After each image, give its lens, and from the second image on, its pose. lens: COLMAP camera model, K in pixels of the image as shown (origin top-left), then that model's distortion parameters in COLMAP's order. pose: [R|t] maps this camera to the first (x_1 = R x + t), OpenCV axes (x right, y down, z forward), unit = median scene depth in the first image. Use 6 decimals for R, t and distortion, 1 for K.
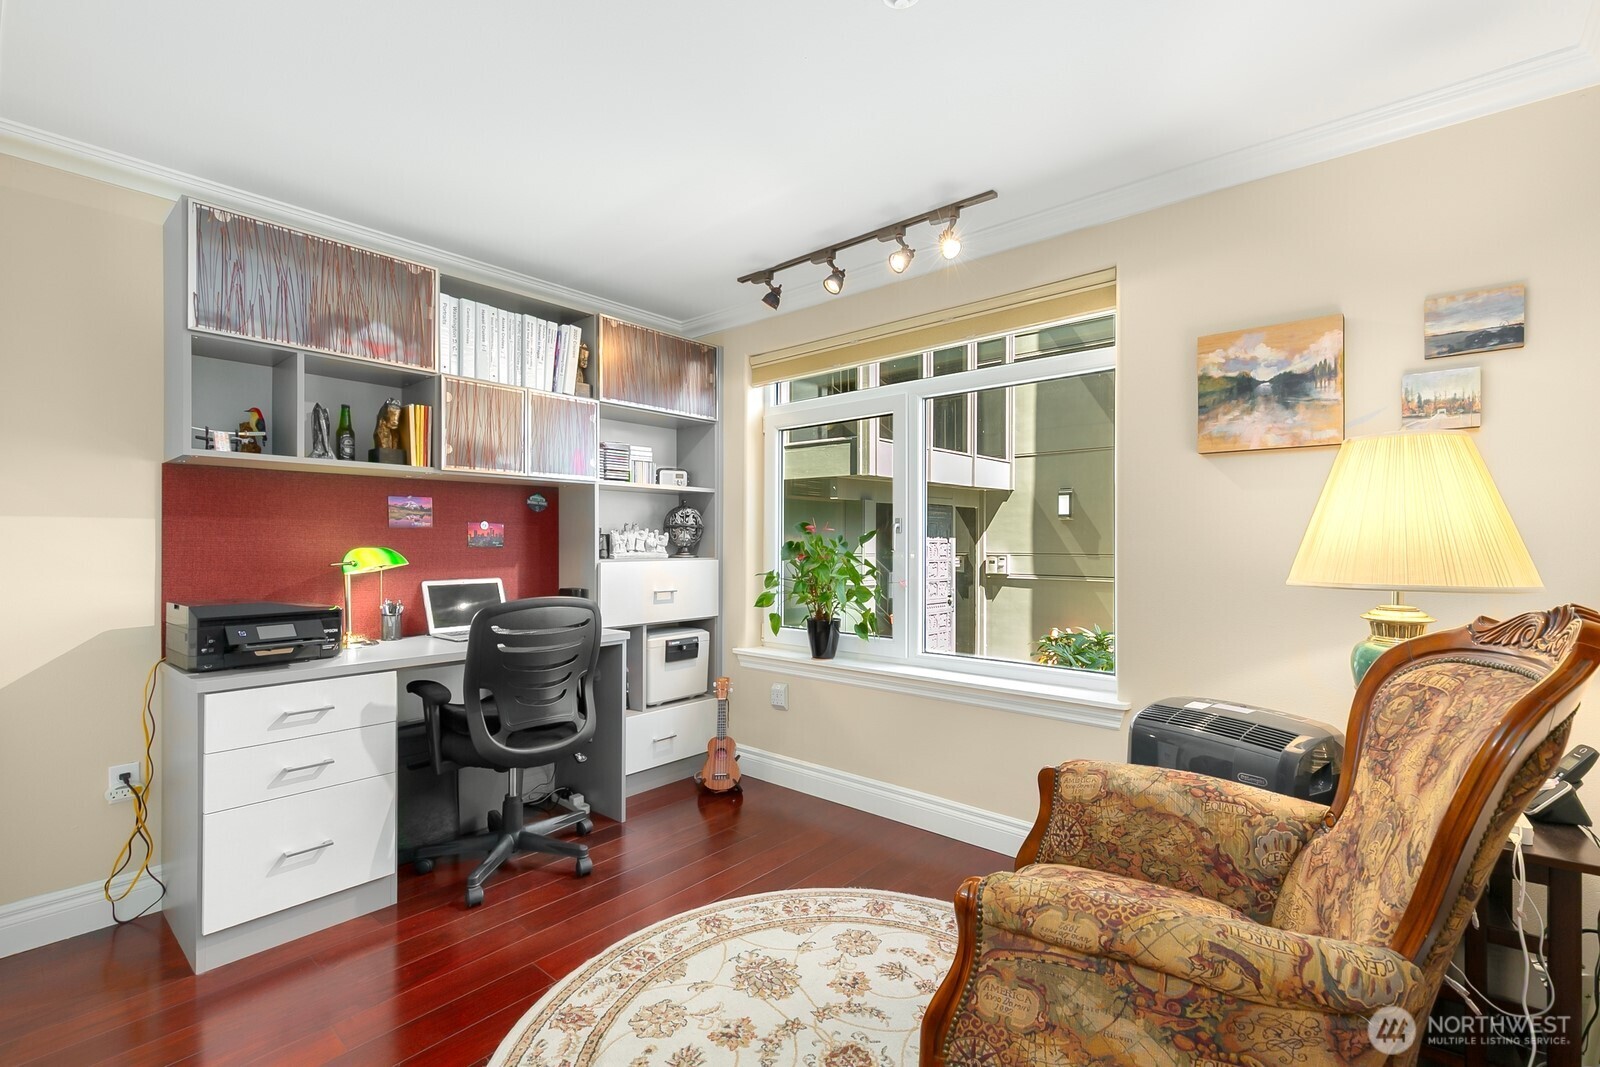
lens RADIAL K [[721.9, 0, 800.2], [0, 721.9, 538.5], [0, 0, 1]] dist [0.012638, -0.001102]
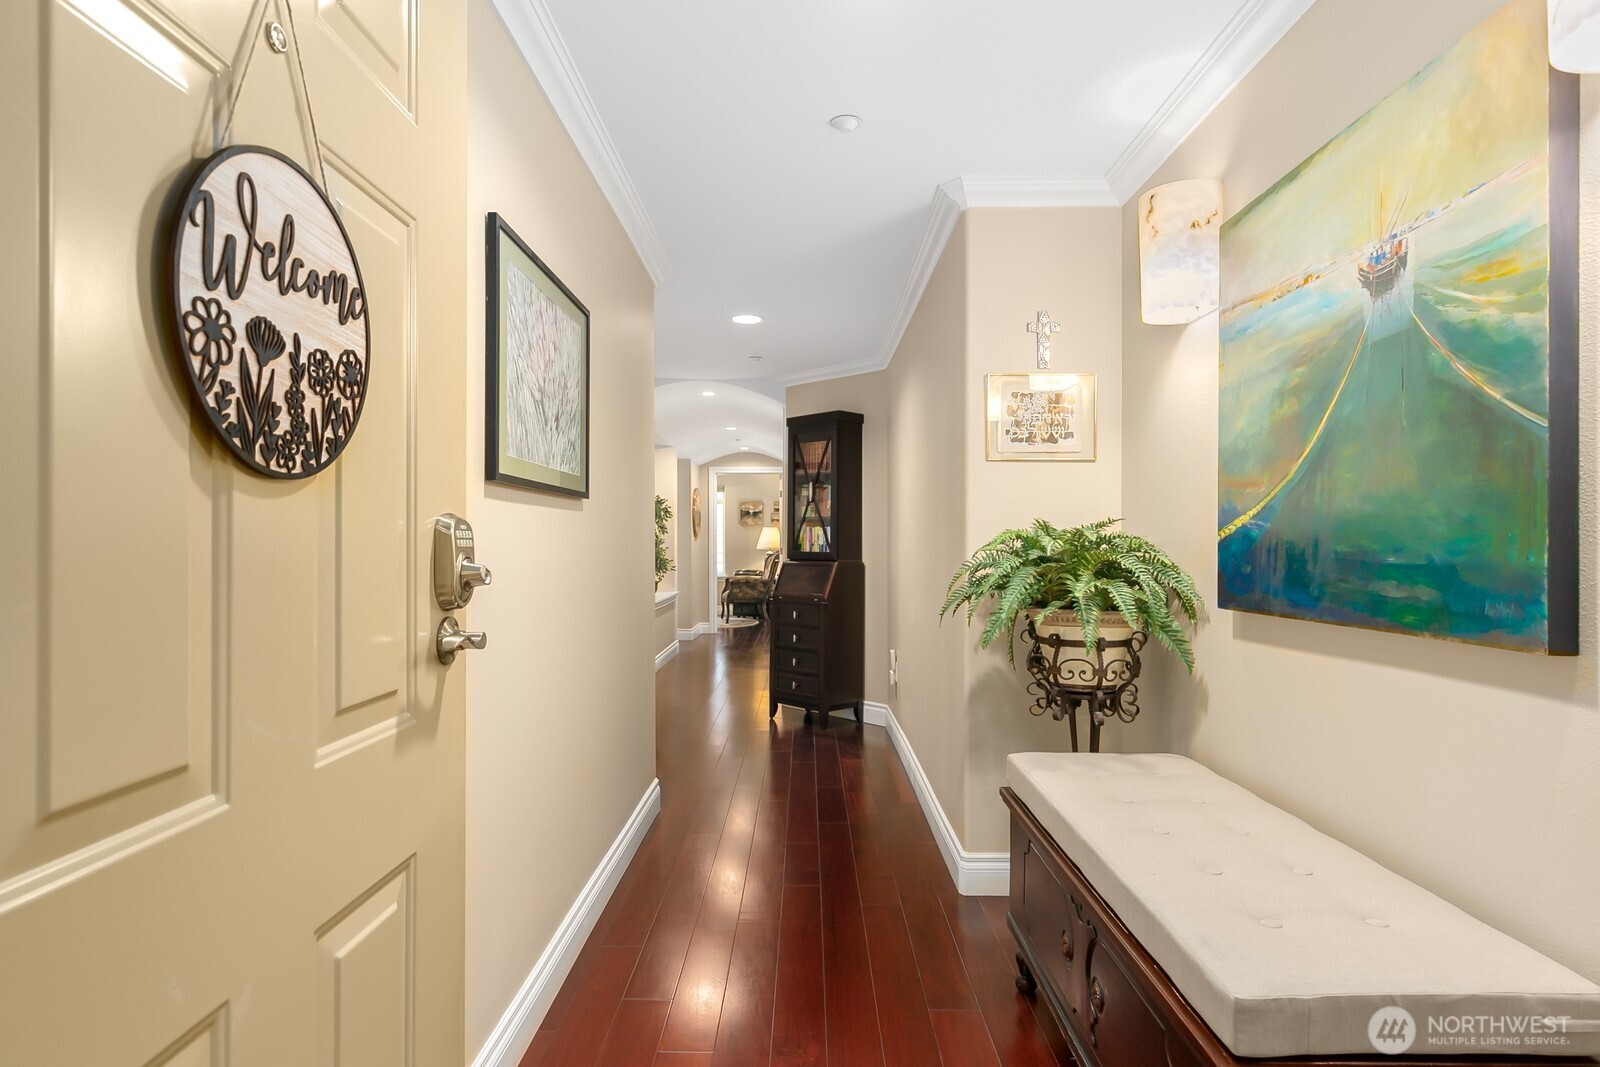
lens RADIAL K [[869.6, 0, 802.7], [0, 869.6, 536.3], [0, 0, 1]] dist [0.005046, 0.000325]
pose [[0.758914, 0.004885, 0.651173, -3.292298], [-0.000701, 0.999977, -0.006684, 0.001902], [-0.651191, 0.004616, 0.758900, -4.169732]]
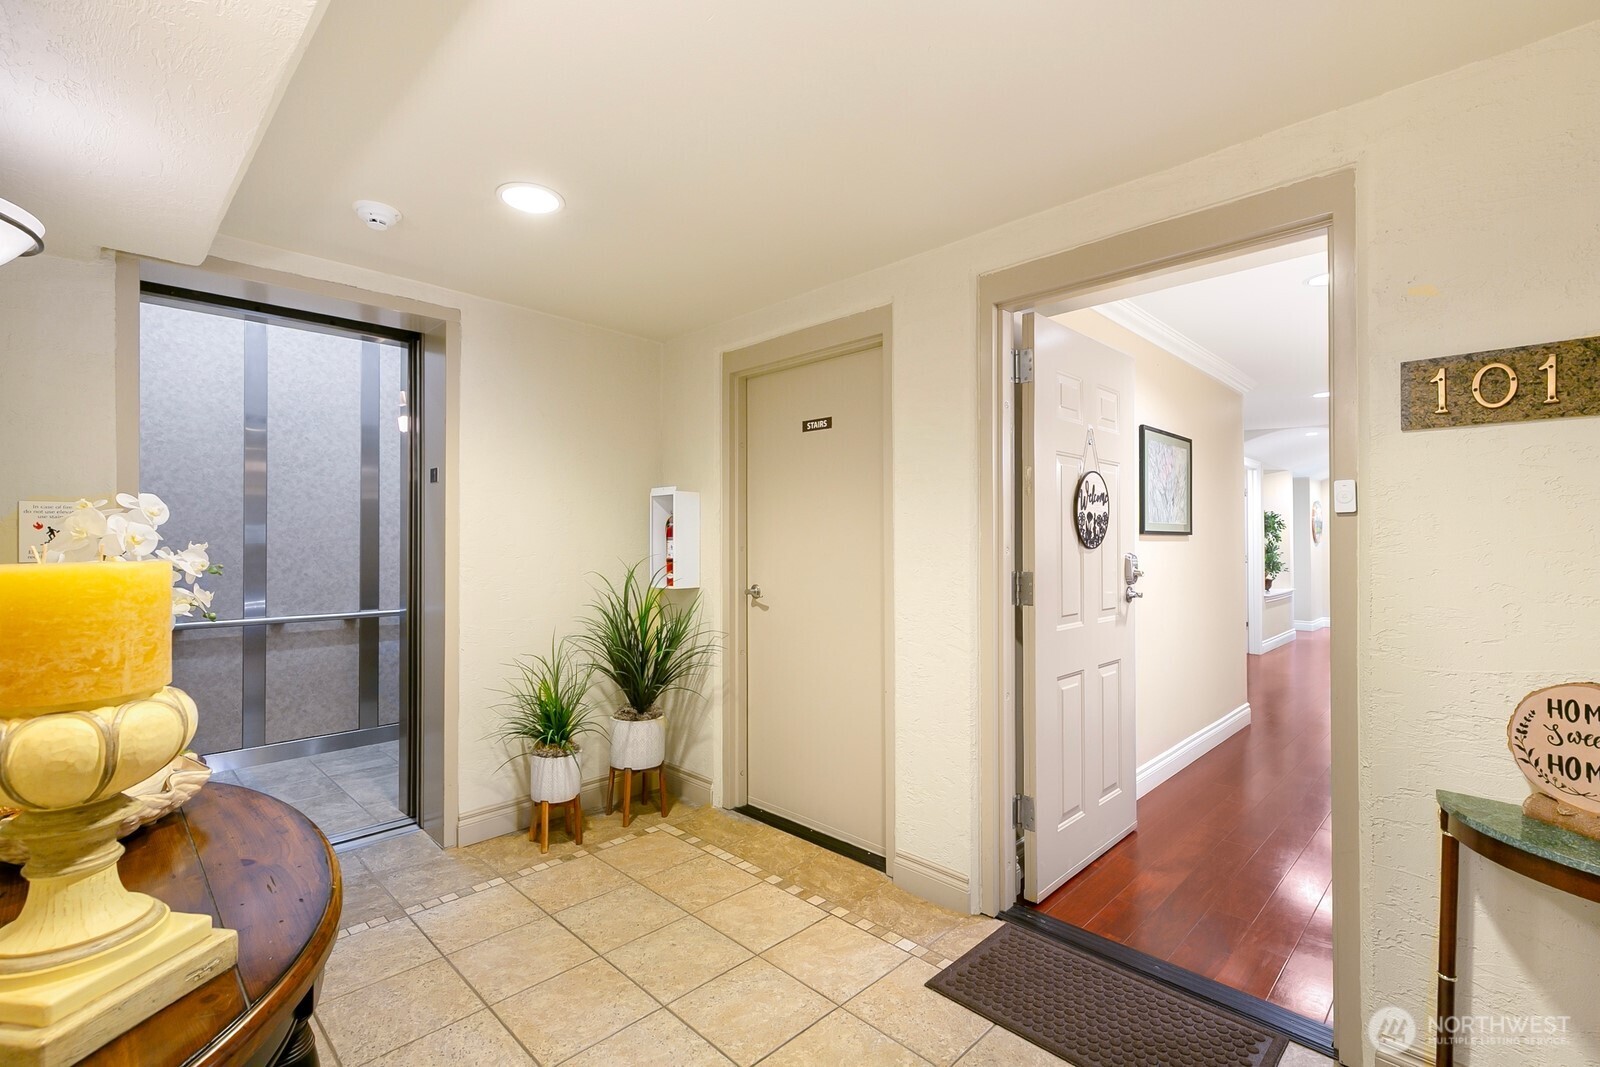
lens RADIAL K [[721.9, 0, 803.6], [0, 721.9, 537.4], [0, 0, 1]] dist [0.012638, -0.001102]
pose [[0.998300, -0.000132, -0.058293, -3.687362], [-0.000140, 0.999989, -0.004664, -0.043543], [0.058293, 0.004664, 0.998289, -5.127800]]
